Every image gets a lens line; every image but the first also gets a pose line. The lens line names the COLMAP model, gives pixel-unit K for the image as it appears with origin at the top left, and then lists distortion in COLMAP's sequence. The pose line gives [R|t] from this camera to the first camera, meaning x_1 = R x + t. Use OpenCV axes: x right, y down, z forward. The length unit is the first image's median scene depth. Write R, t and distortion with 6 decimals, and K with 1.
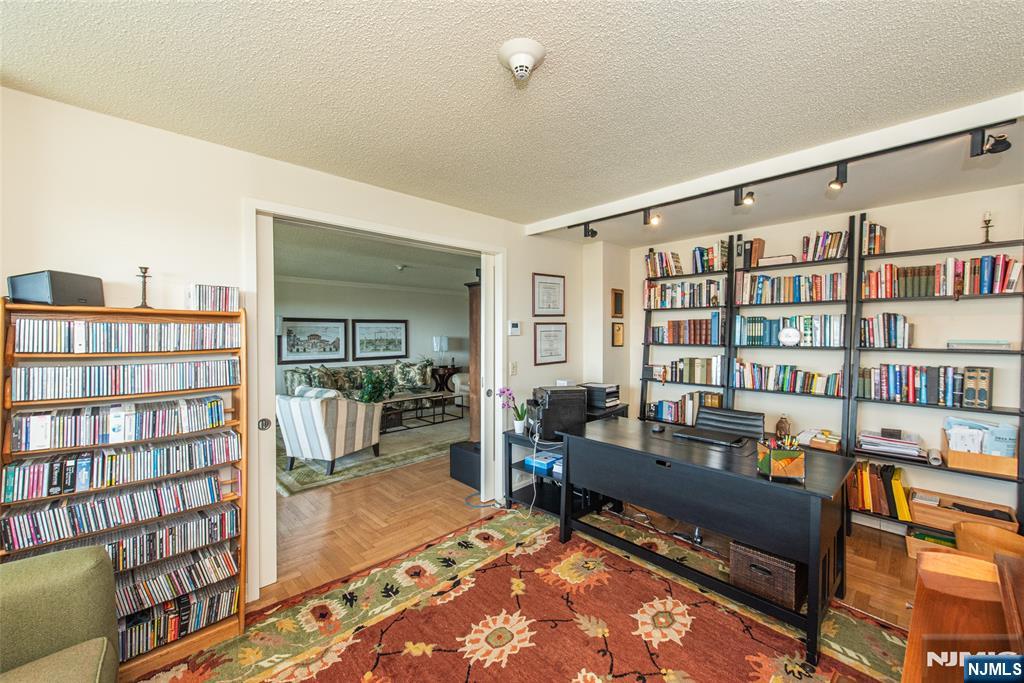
lens RADIAL K [[412.6, 0, 521.5], [0, 412.6, 338.4], [0, 0, 1]] dist [-0.003650, -0.000397]
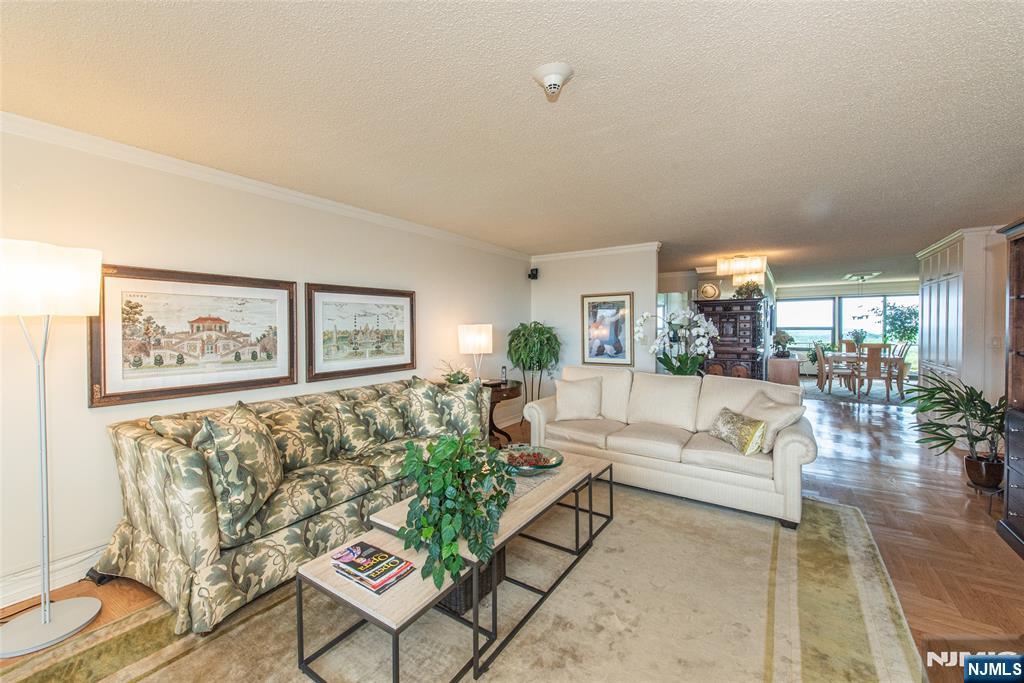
lens RADIAL K [[412.6, 0, 510.0], [0, 412.6, 333.8], [0, 0, 1]] dist [-0.003650, -0.000397]
pose [[0.978759, -0.001359, 0.205009, -0.299192], [-0.000288, 0.999968, 0.008002, 0.002041], [-0.205013, -0.007891, 0.978727, 0.553804]]
